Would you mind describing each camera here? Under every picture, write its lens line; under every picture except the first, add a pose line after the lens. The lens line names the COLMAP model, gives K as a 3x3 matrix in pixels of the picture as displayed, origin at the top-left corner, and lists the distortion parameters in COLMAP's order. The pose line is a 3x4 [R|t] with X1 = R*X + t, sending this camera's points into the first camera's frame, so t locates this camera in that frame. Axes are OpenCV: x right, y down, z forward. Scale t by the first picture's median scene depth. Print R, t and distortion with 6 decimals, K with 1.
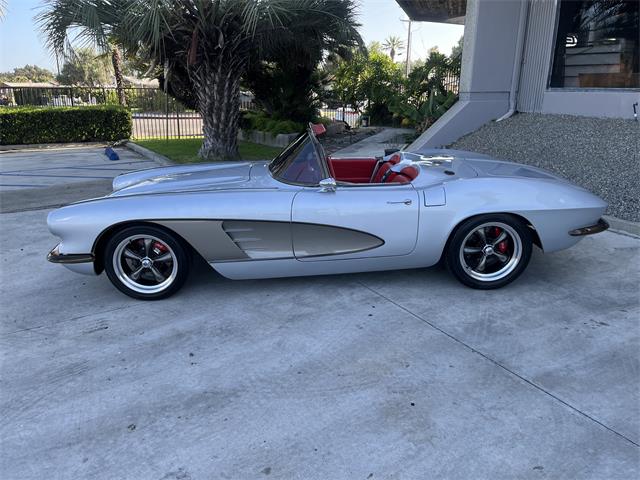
lens RADIAL K [[488.5, 0, 318.3], [0, 488.5, 237.5], [0, 0, 1]] dist [0.078792, -0.110682]
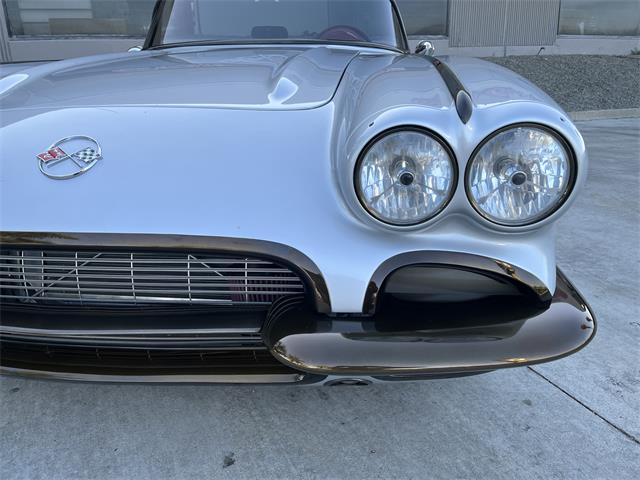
lens RADIAL K [[488.5, 0, 318.3], [0, 488.5, 237.5], [0, 0, 1]] dist [0.078792, -0.110682]
pose [[0.161350, -0.299725, 0.940283, -0.723874], [0.320803, 0.916953, 0.237239, -0.076623], [-0.933302, 0.263367, 0.244103, 1.009851]]
